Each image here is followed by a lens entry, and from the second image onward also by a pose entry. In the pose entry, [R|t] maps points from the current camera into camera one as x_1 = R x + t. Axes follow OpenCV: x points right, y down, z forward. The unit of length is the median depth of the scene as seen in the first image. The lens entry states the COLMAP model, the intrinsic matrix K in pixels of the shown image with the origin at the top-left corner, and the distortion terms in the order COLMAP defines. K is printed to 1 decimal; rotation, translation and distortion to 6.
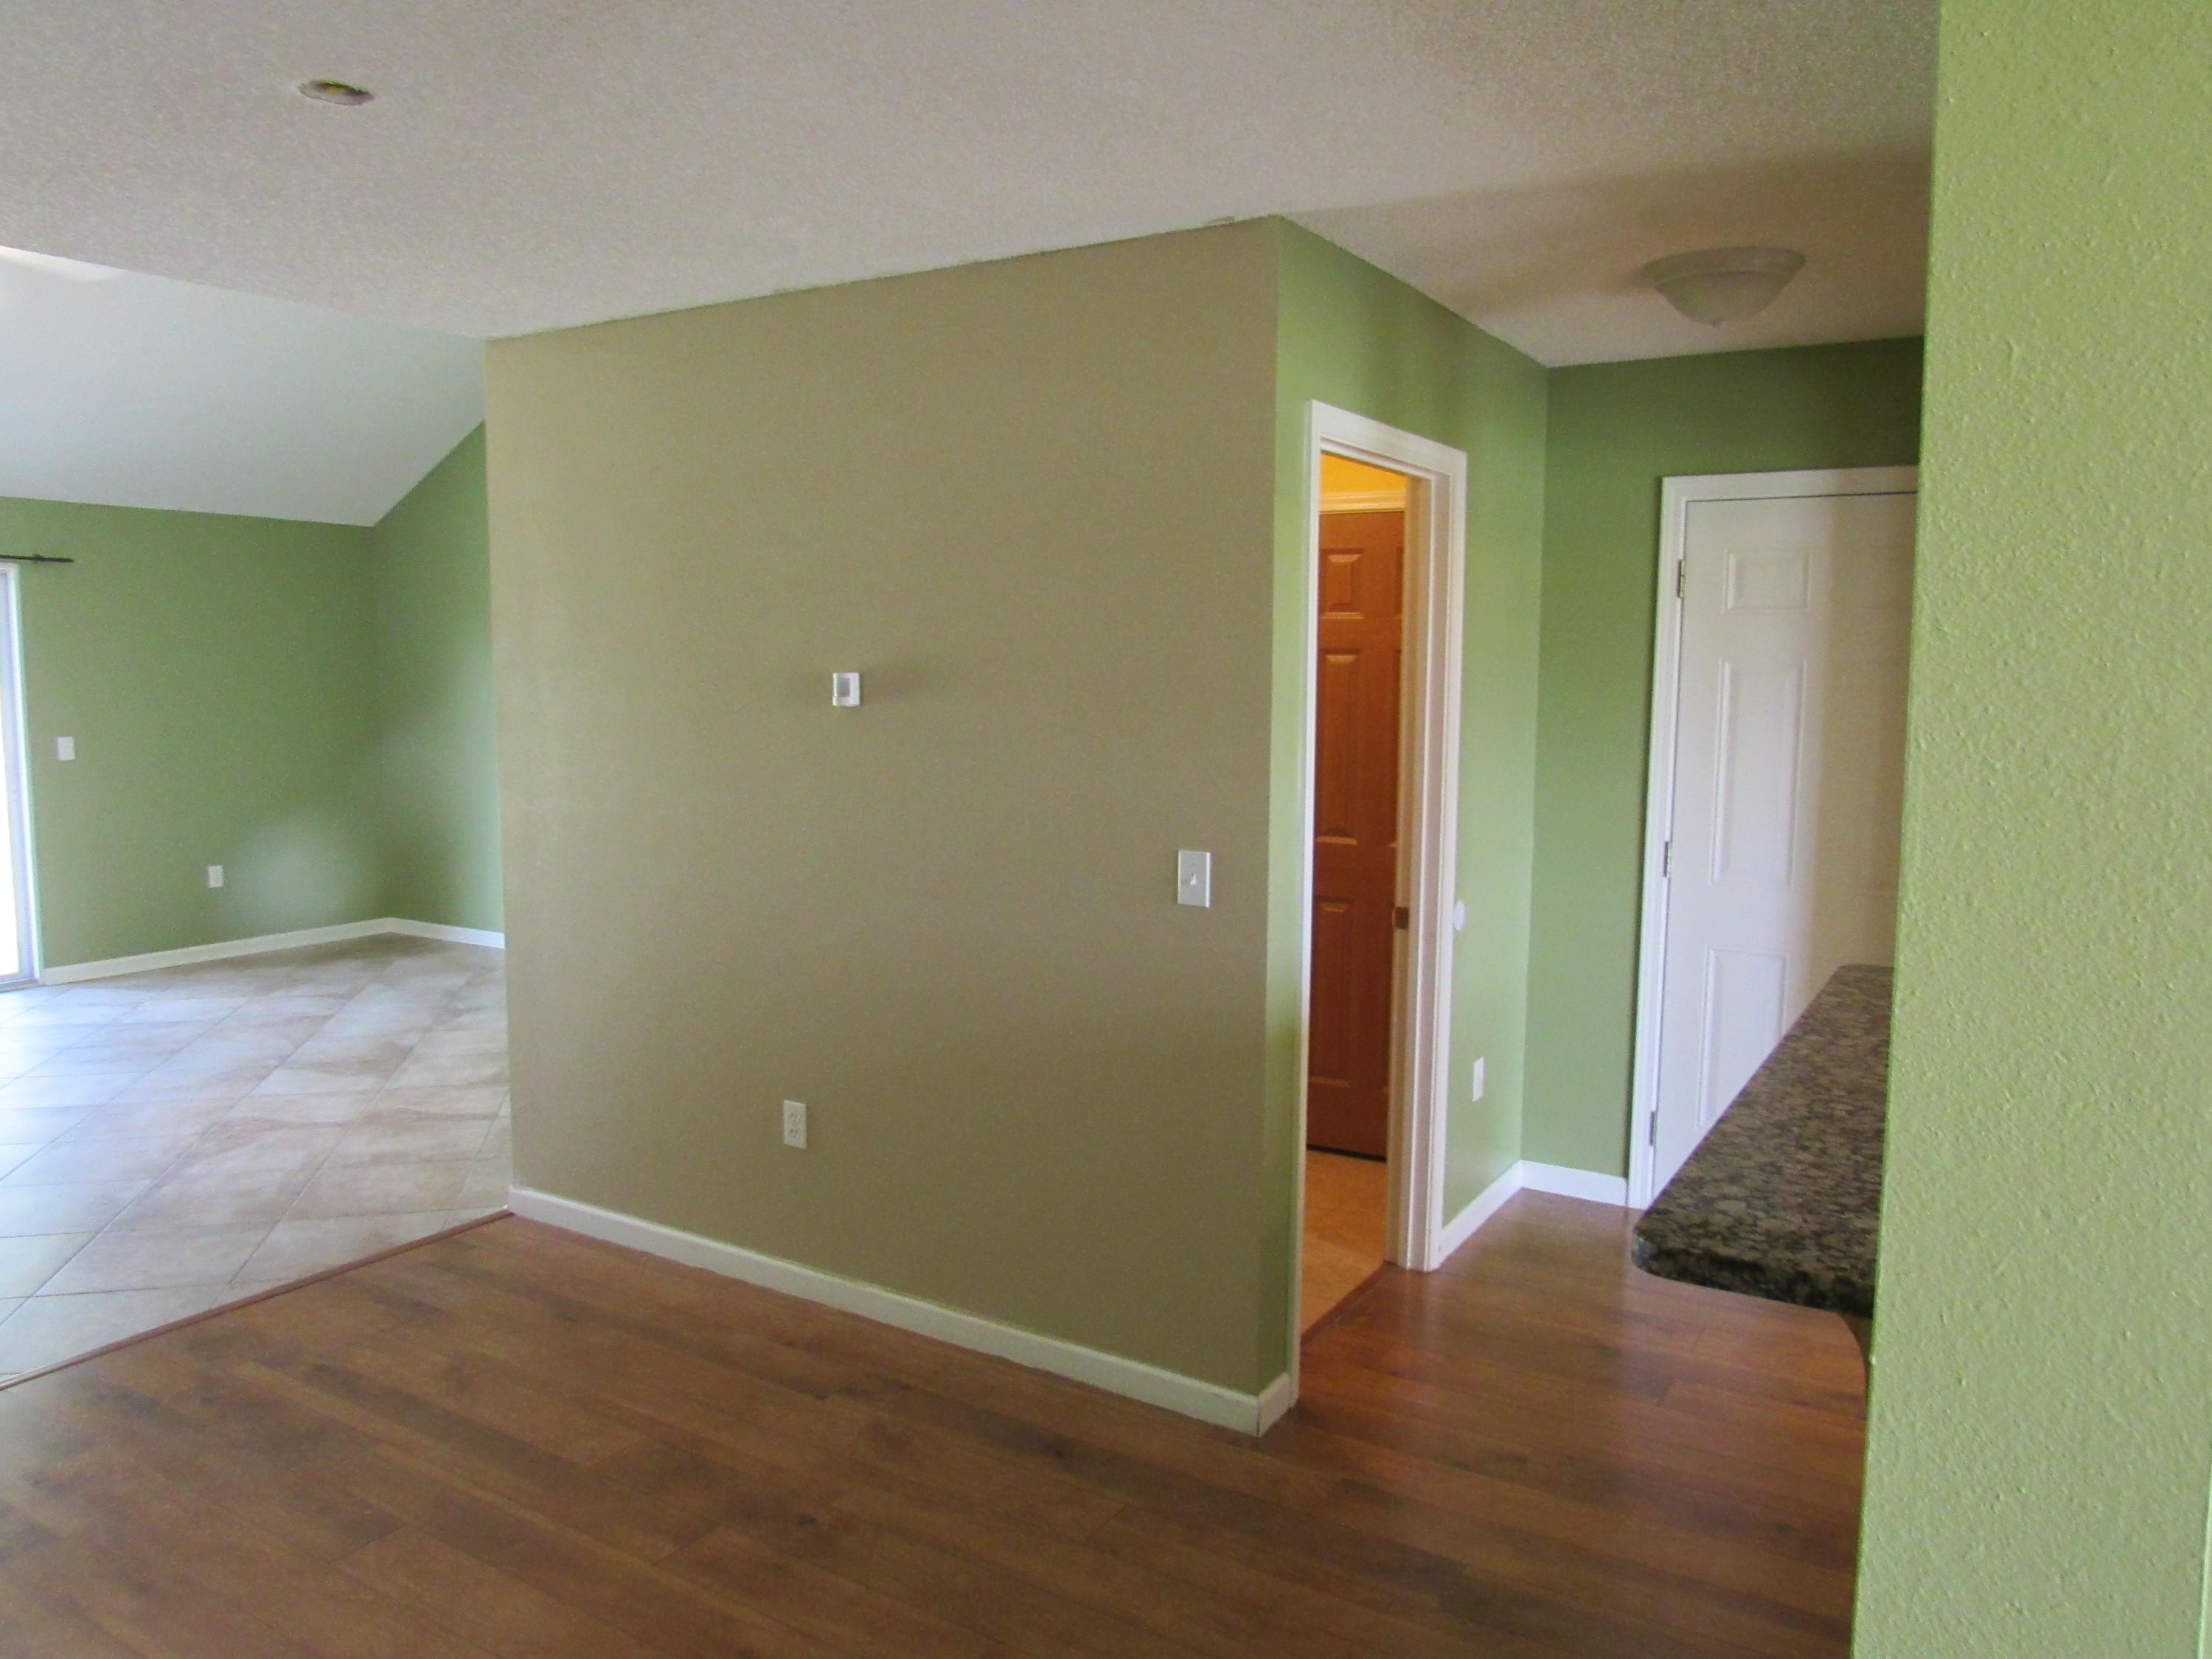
lens RADIAL K [[1562.1, 0, 1095.4], [0, 1562.1, 822.9], [0, 0, 1]] dist [-0.034148, 0.004183]
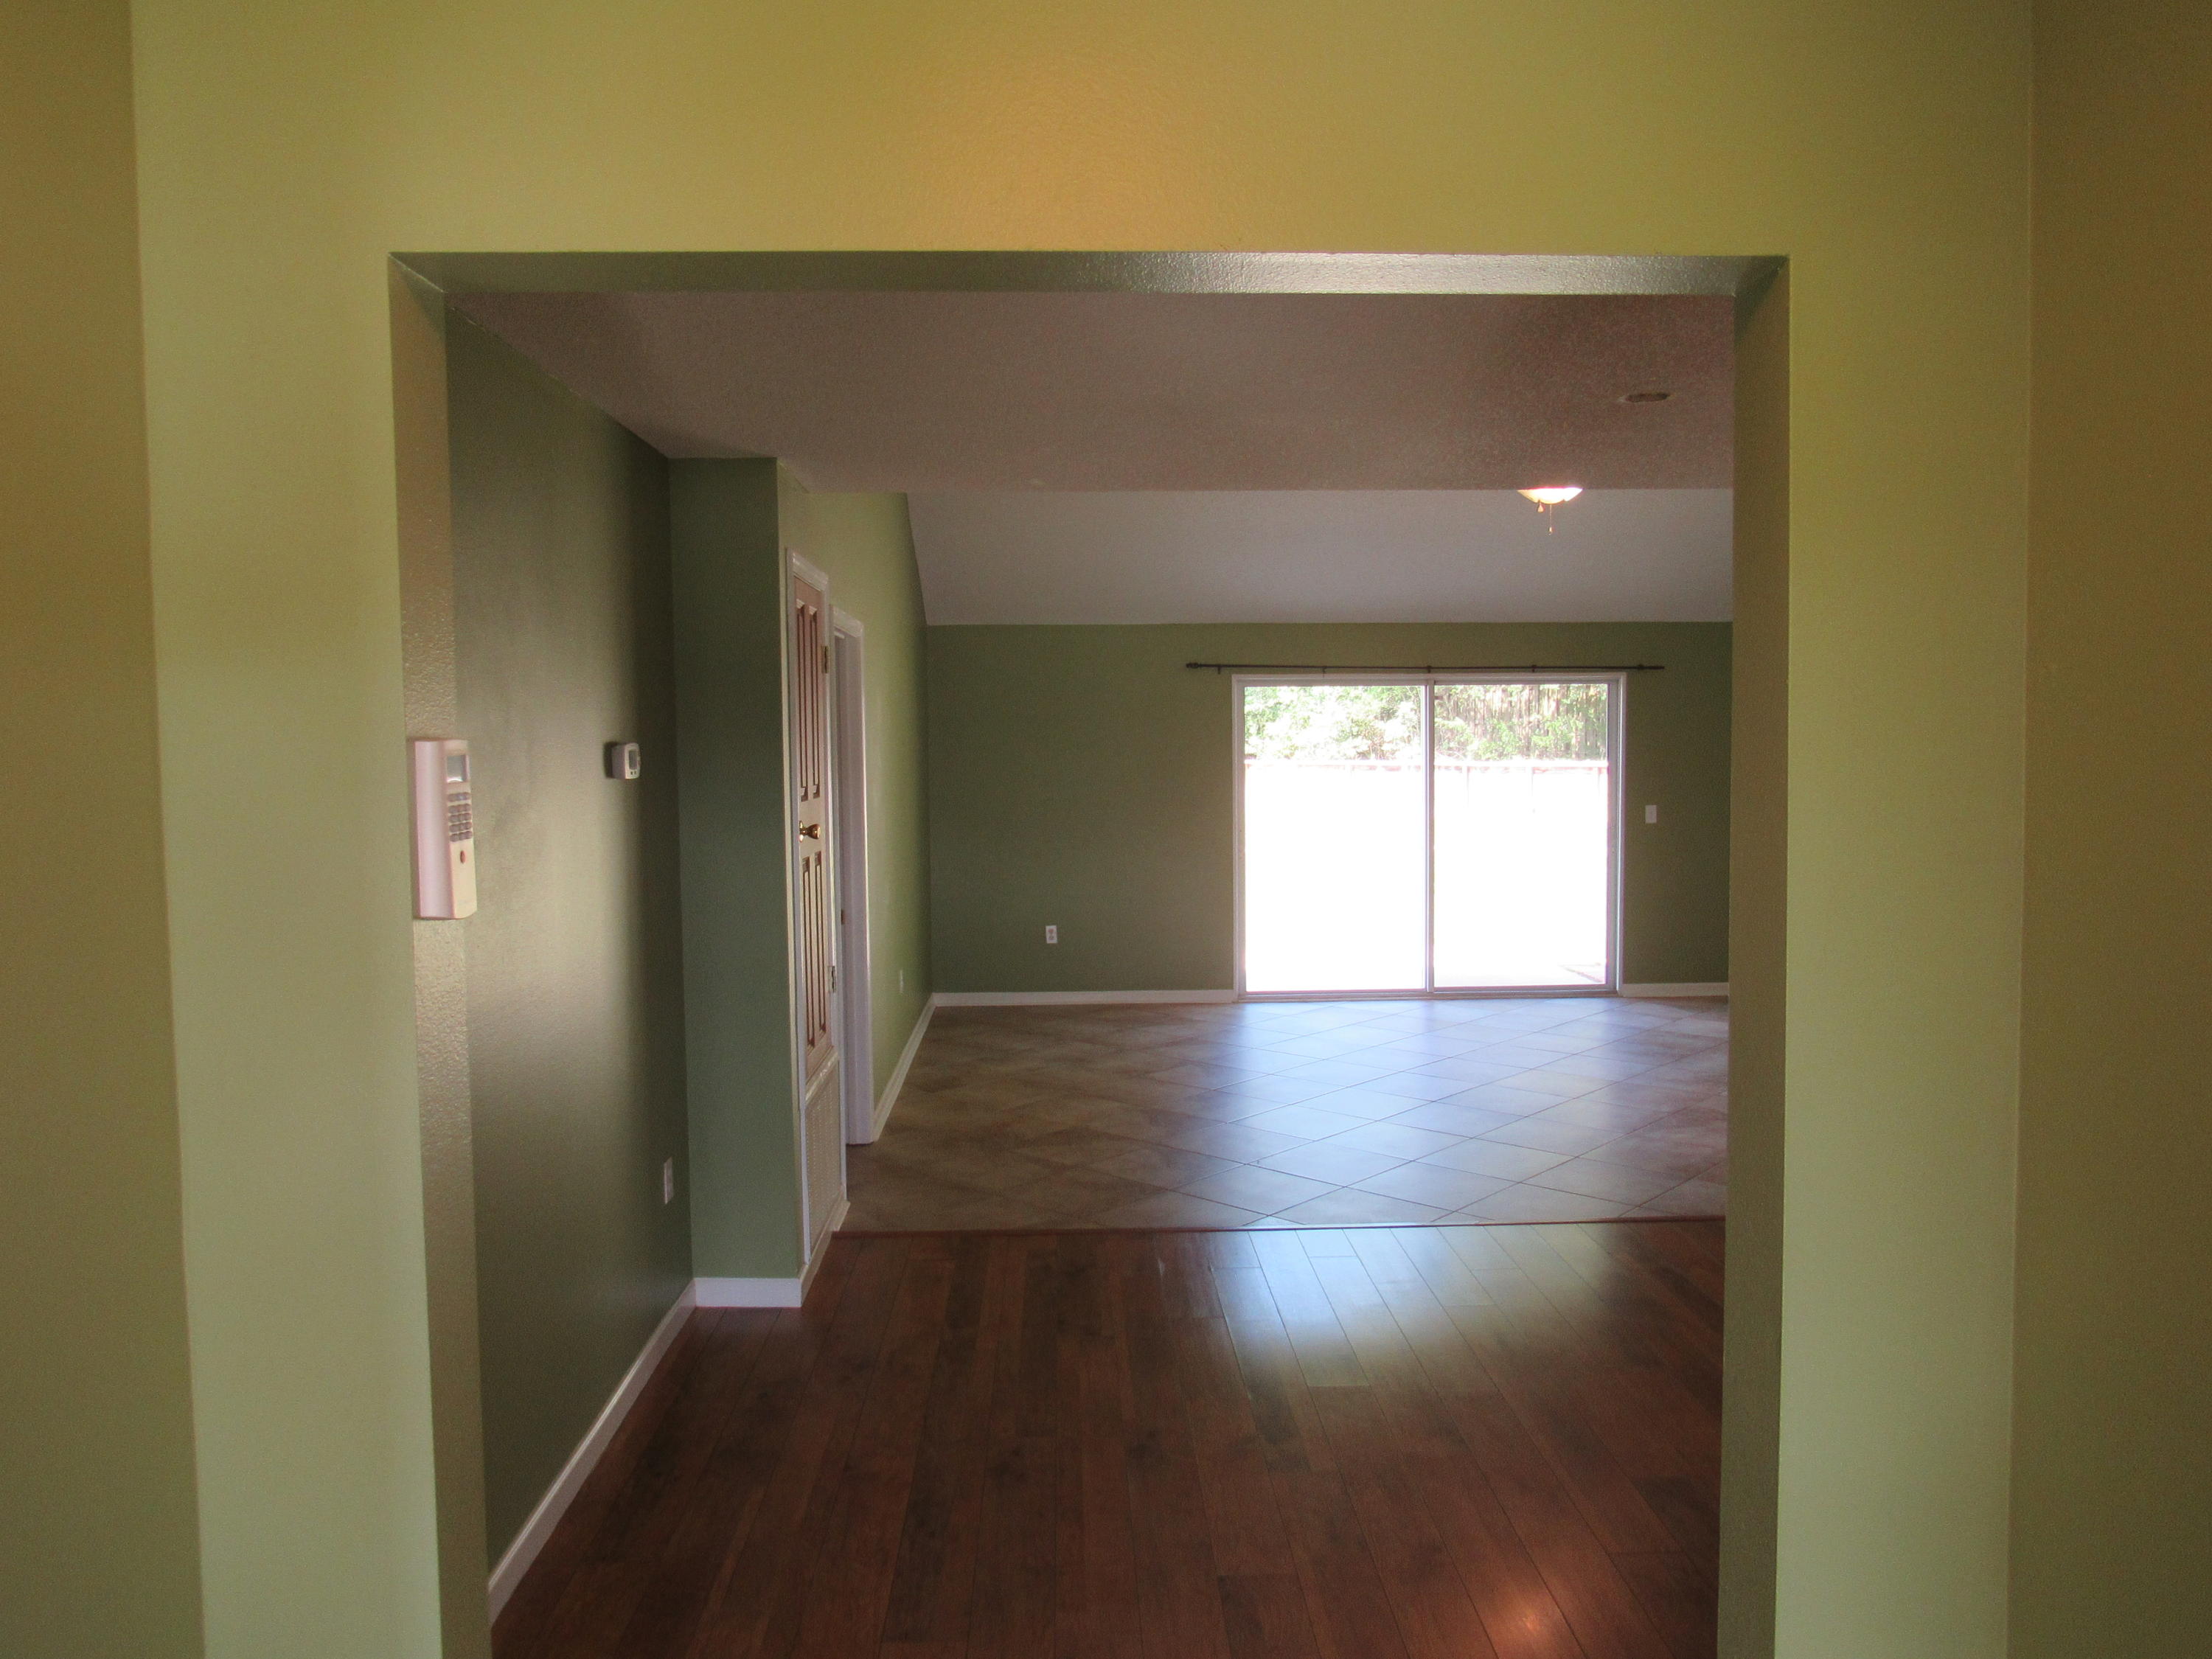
lens RADIAL K [[1587.2, 0, 1106.0], [0, 1587.2, 829.5], [0, 0, 1]] dist [0.051761, 0.000664]
pose [[0.550297, 0.039839, -0.834018, 0.249502], [-0.077855, 0.996958, -0.003748, 0.006001], [0.831332, 0.066995, 0.551724, -0.141425]]
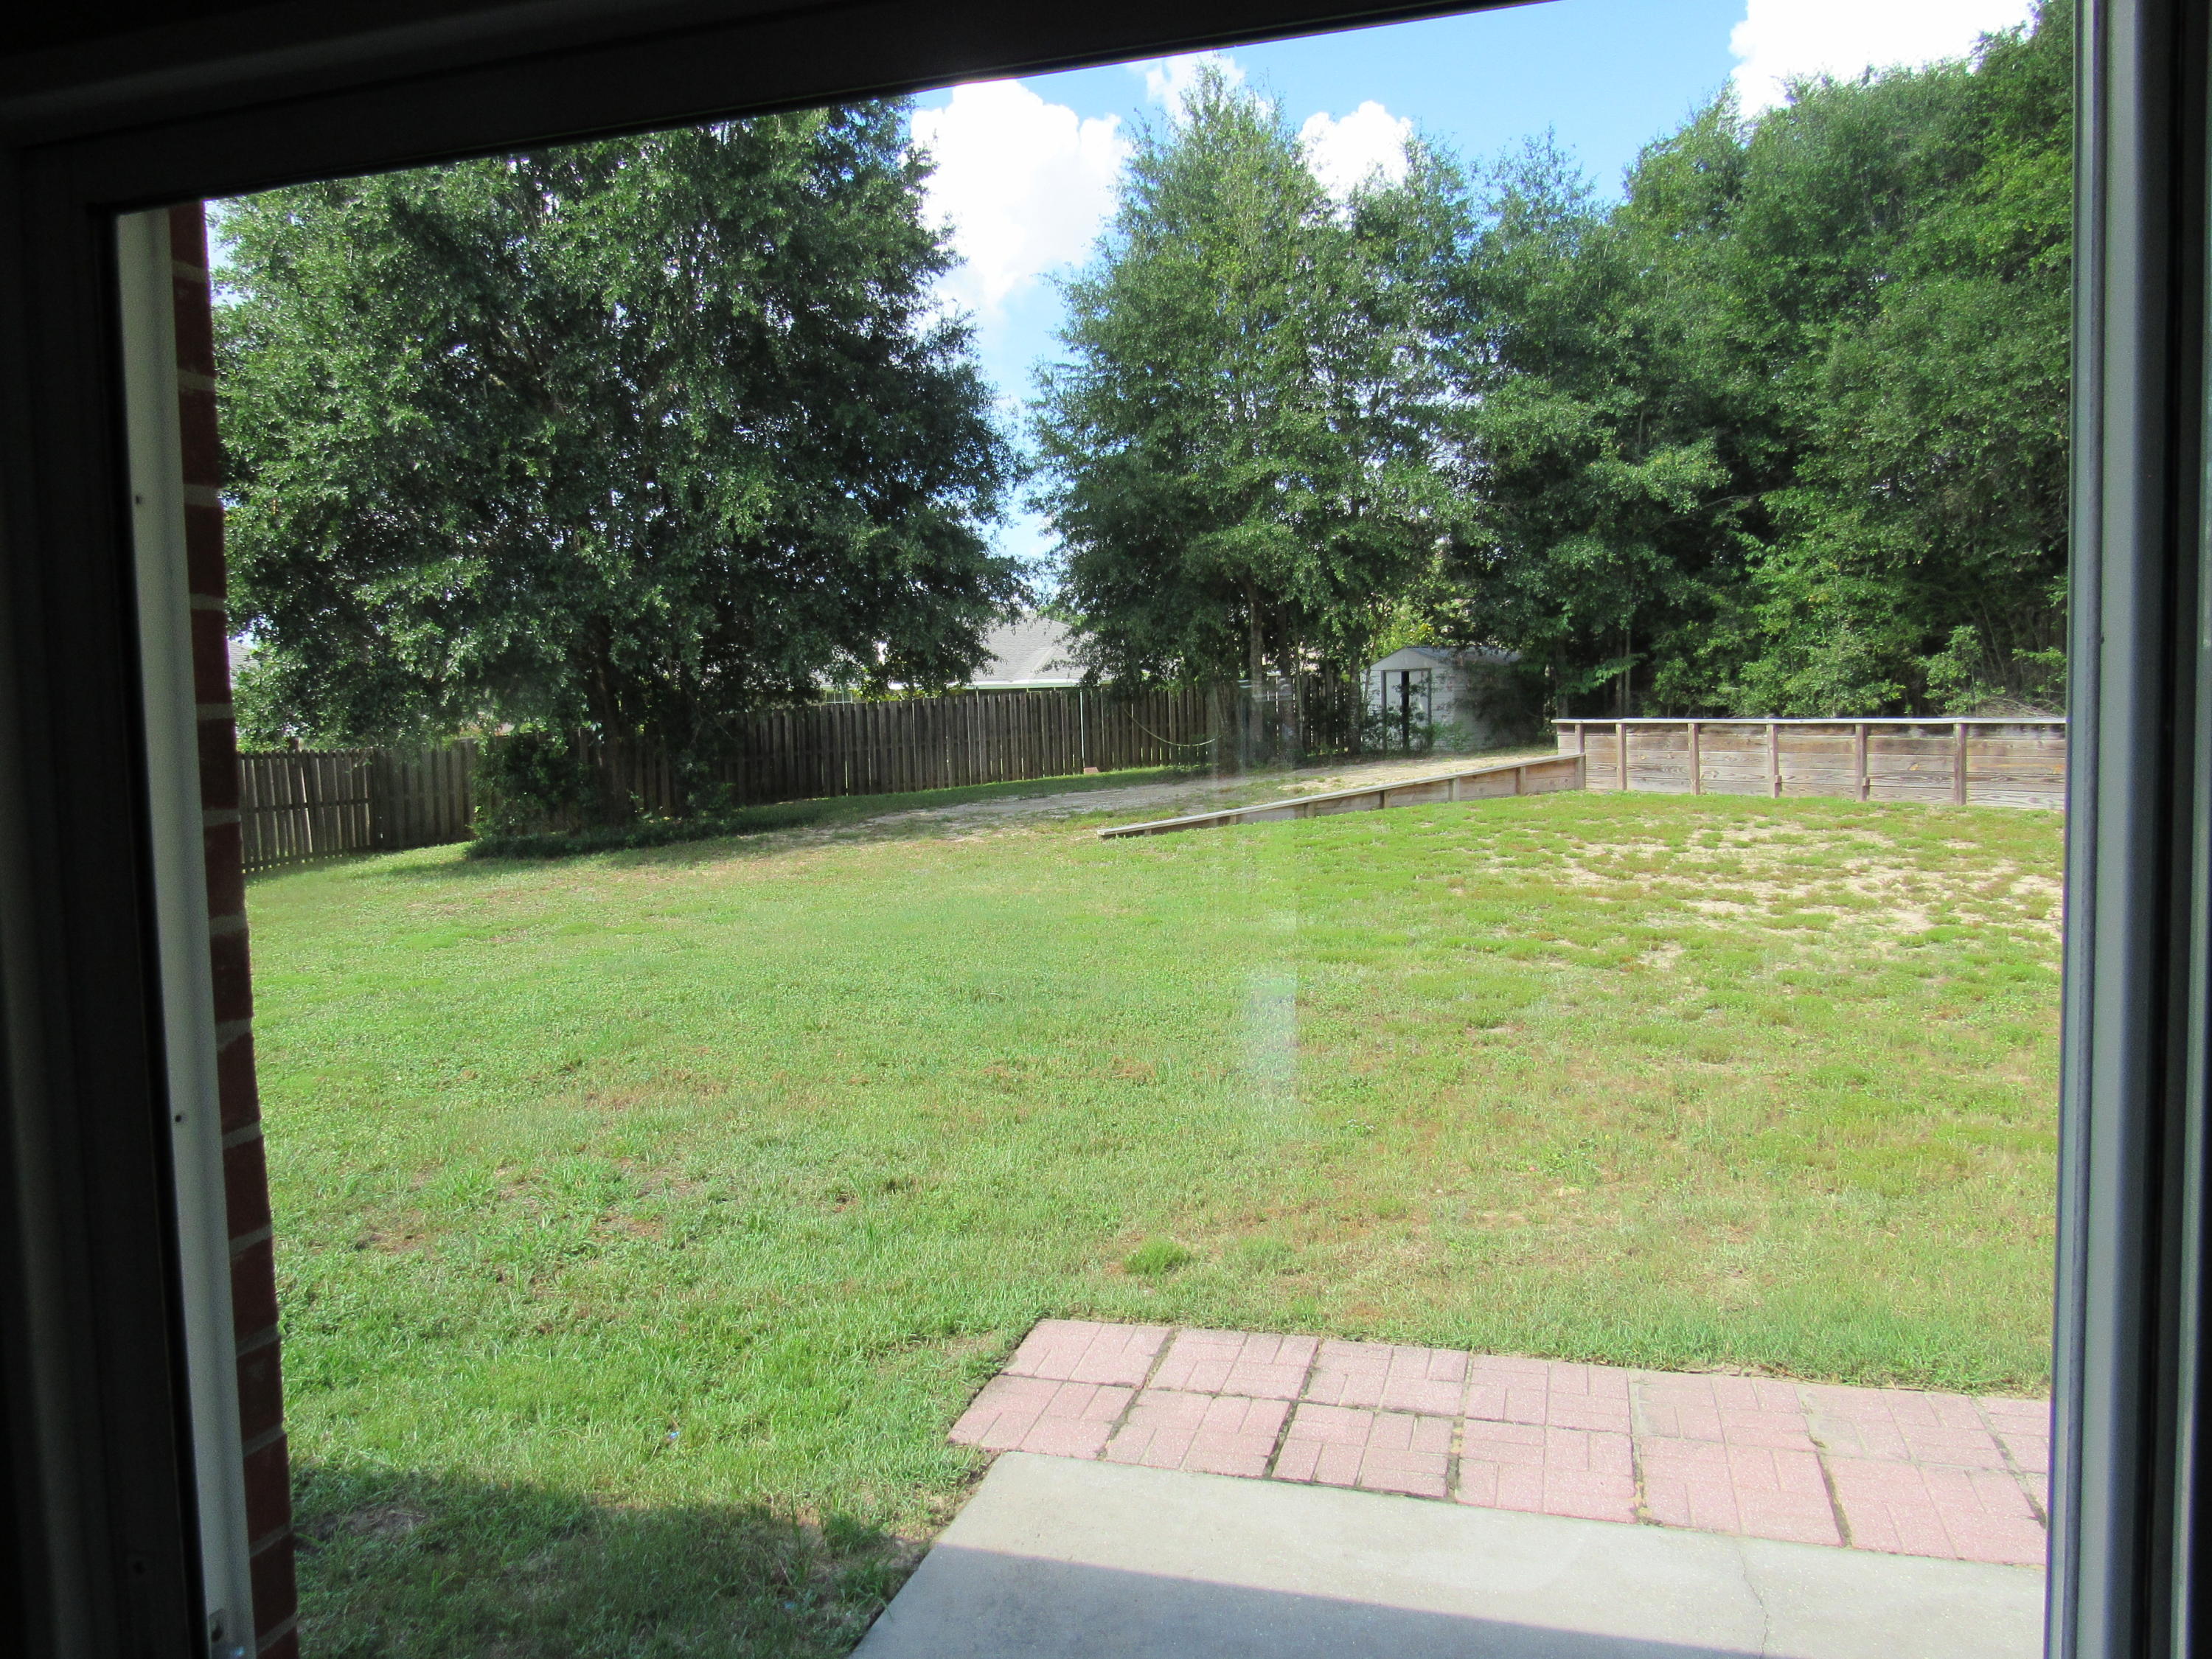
lens RADIAL K [[1562.1, 0, 1095.4], [0, 1562.1, 822.9], [0, 0, 1]] dist [-0.034148, 0.004183]
pose [[0.253490, 0.062756, -0.965300, -0.894997], [-0.071918, 0.996354, 0.045889, -0.109848], [0.964661, 0.057790, 0.257079, 0.975580]]
